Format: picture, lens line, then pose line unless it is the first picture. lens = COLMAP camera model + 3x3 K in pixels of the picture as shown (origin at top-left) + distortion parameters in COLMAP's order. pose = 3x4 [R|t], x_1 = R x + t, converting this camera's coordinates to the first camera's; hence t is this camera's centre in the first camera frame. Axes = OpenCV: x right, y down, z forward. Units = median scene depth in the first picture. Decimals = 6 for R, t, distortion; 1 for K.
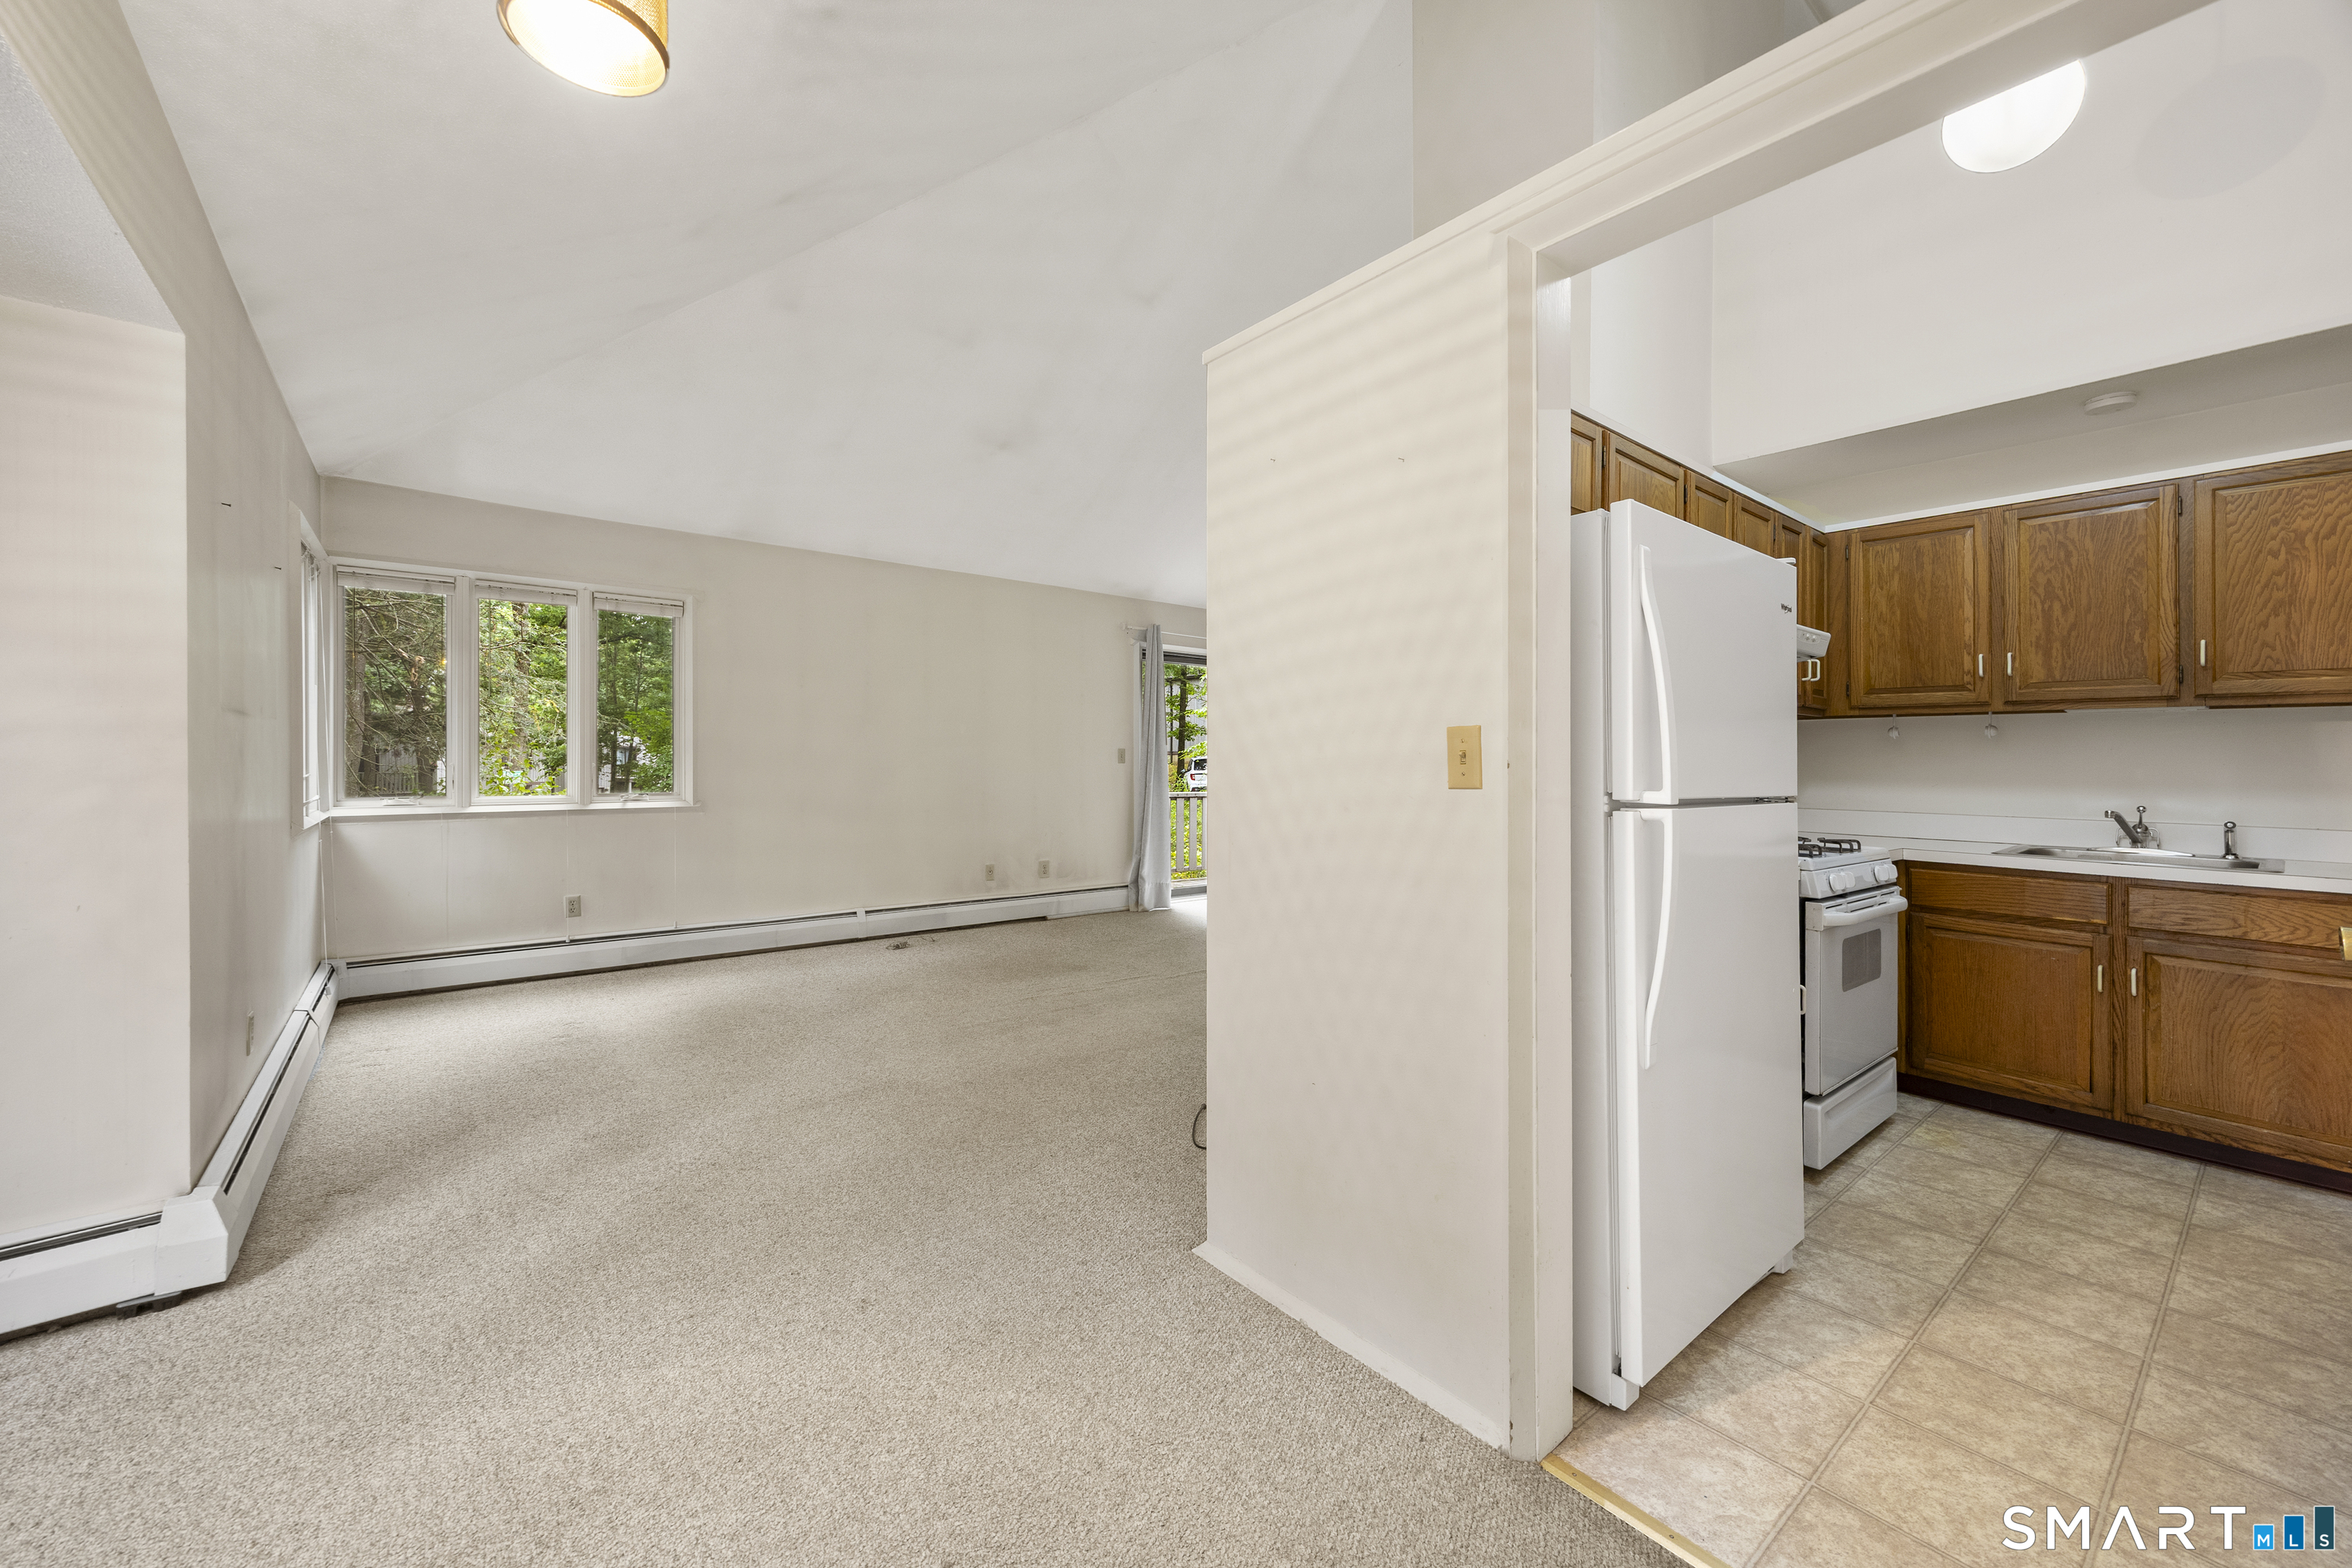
lens RADIAL K [[923.7, 0, 1172.0], [0, 923.7, 766.6], [0, 0, 1]] dist [0.006579, 0.000155]
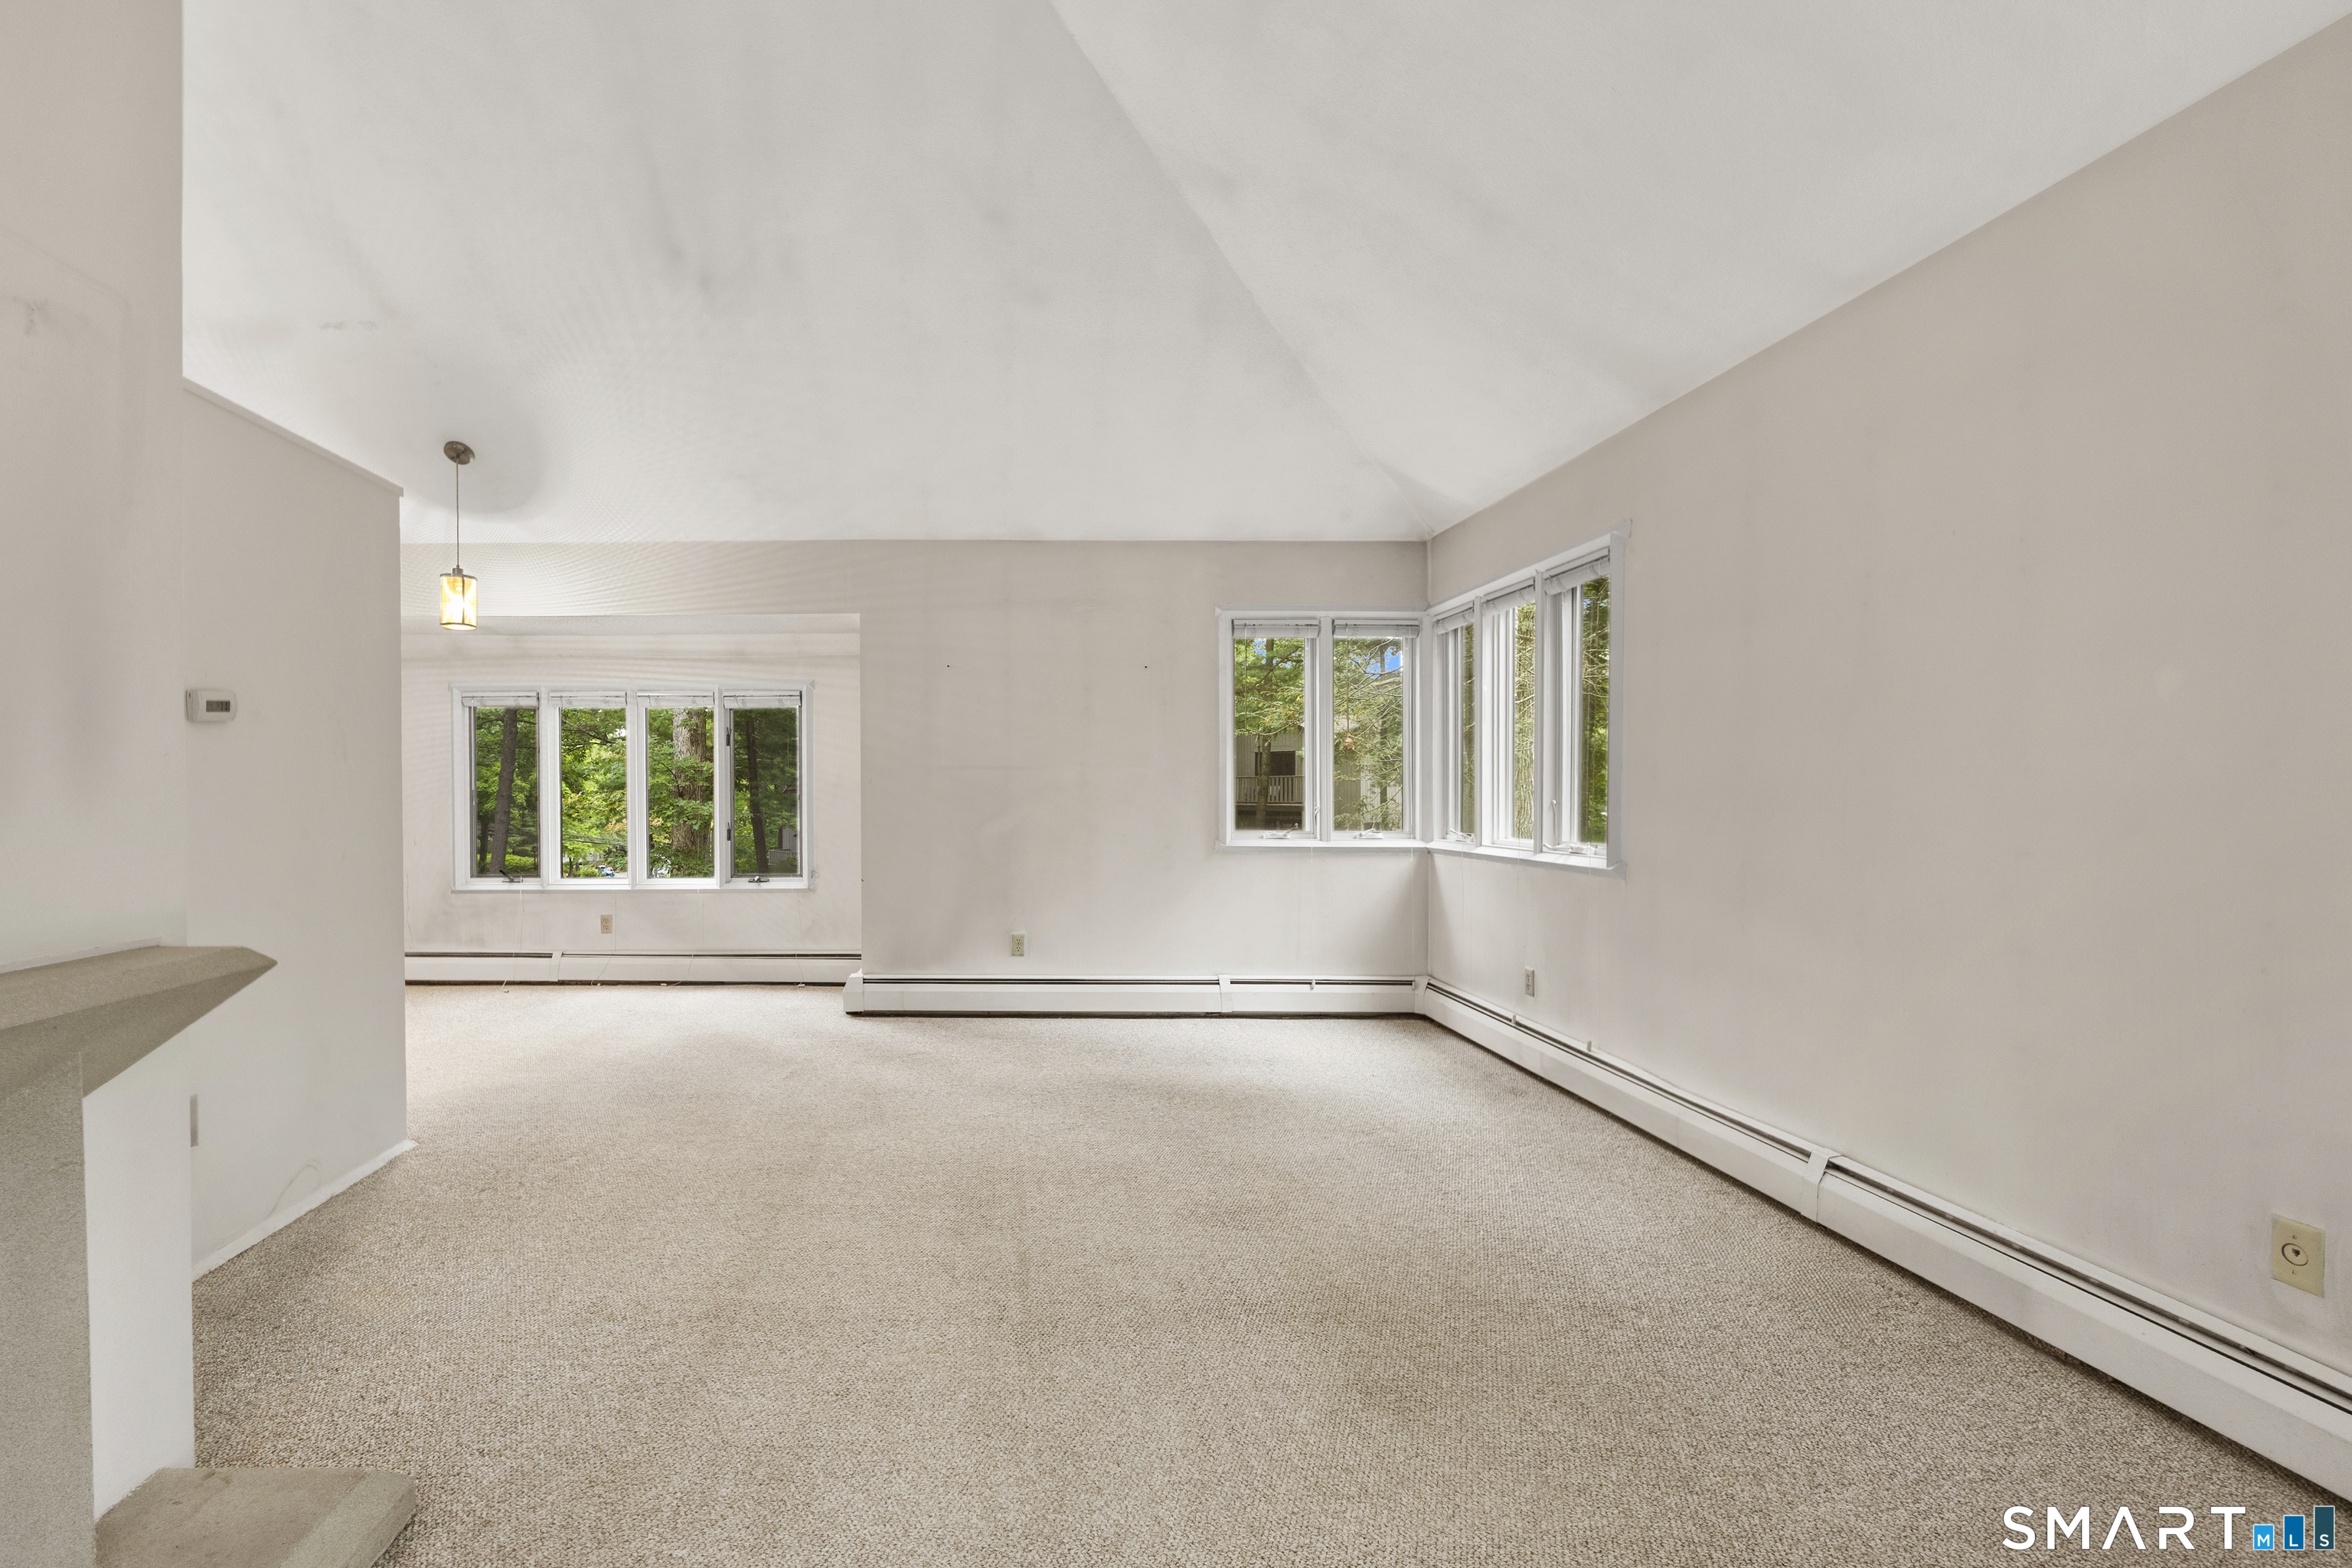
lens RADIAL K [[977.1, 0, 995.7], [0, 977.1, 811.4], [0, 0, 1]] dist [0.000444, 0.000335]
pose [[-0.623096, 0.004713, -0.782131, 0.279392], [-0.015153, 0.999721, 0.018096, -0.002076], [0.781999, 0.023127, -0.622851, 1.137943]]
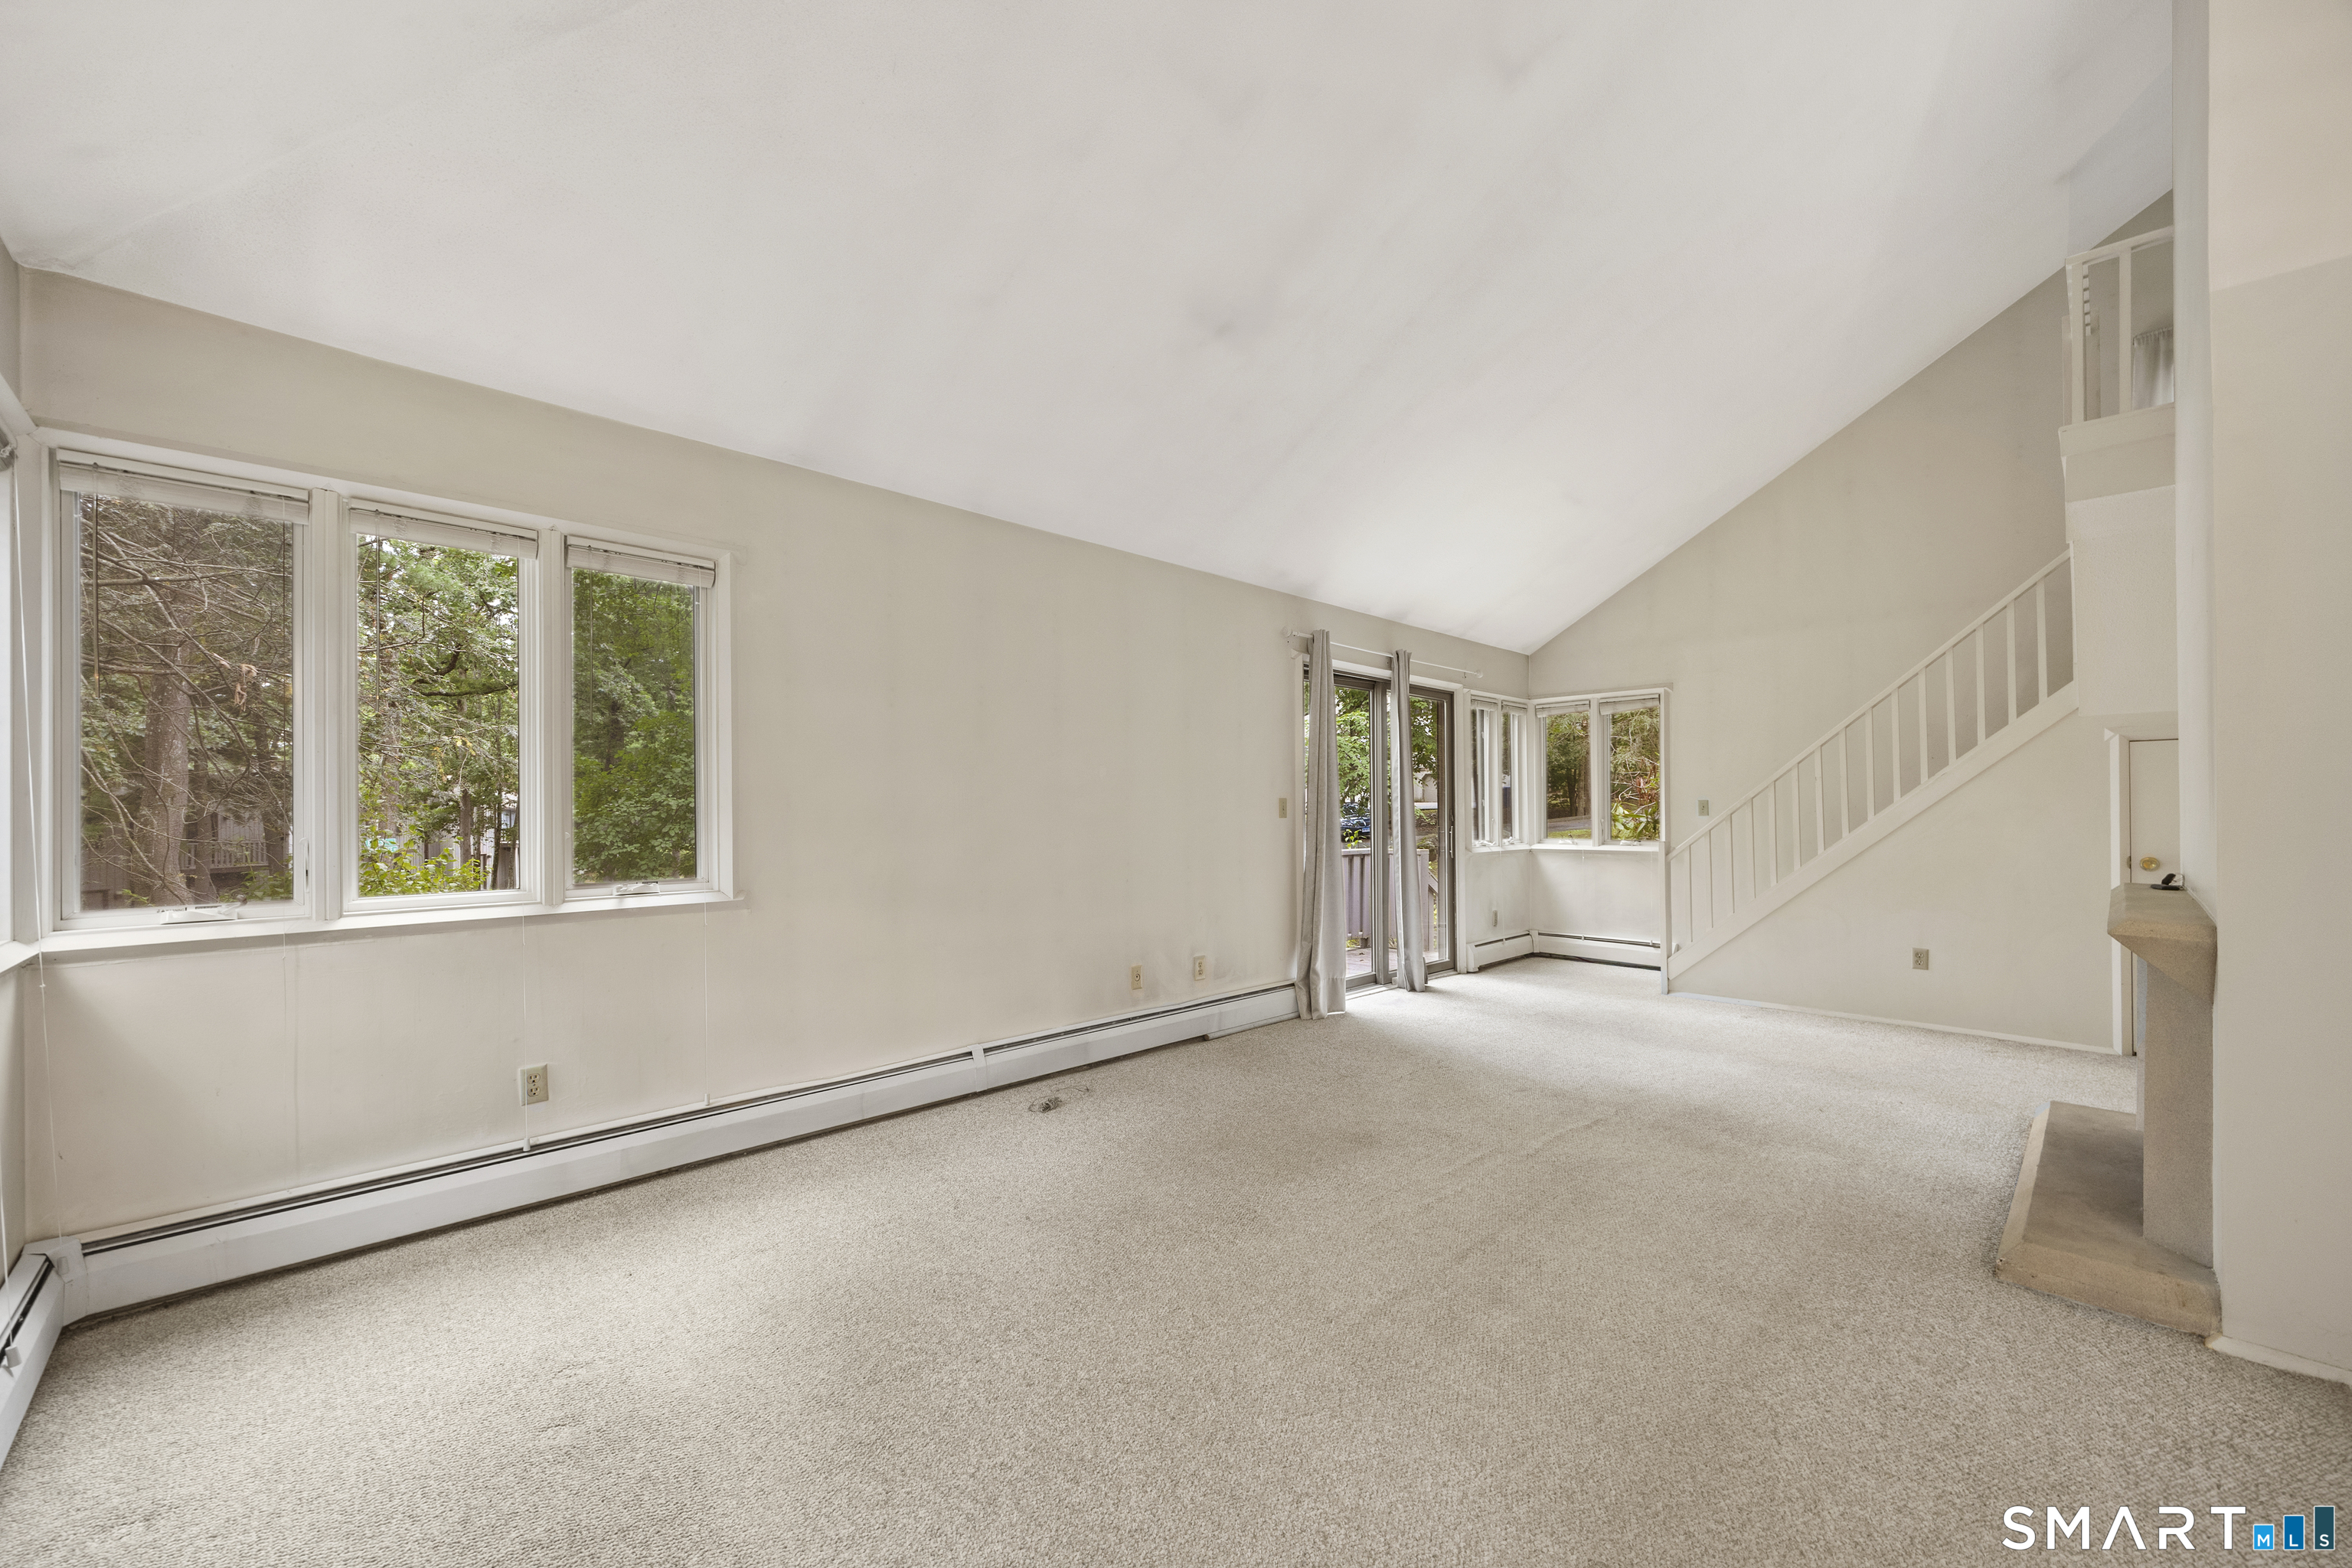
lens RADIAL K [[925.5, 0, 1174.0], [0, 925.5, 807.6], [0, 0, 1]] dist [-0.001010, -0.000374]
pose [[0.994722, -0.011663, 0.101942, -0.305210], [0.012424, 0.999899, -0.006834, -0.010786], [-0.101852, 0.008065, 0.994767, 0.384938]]
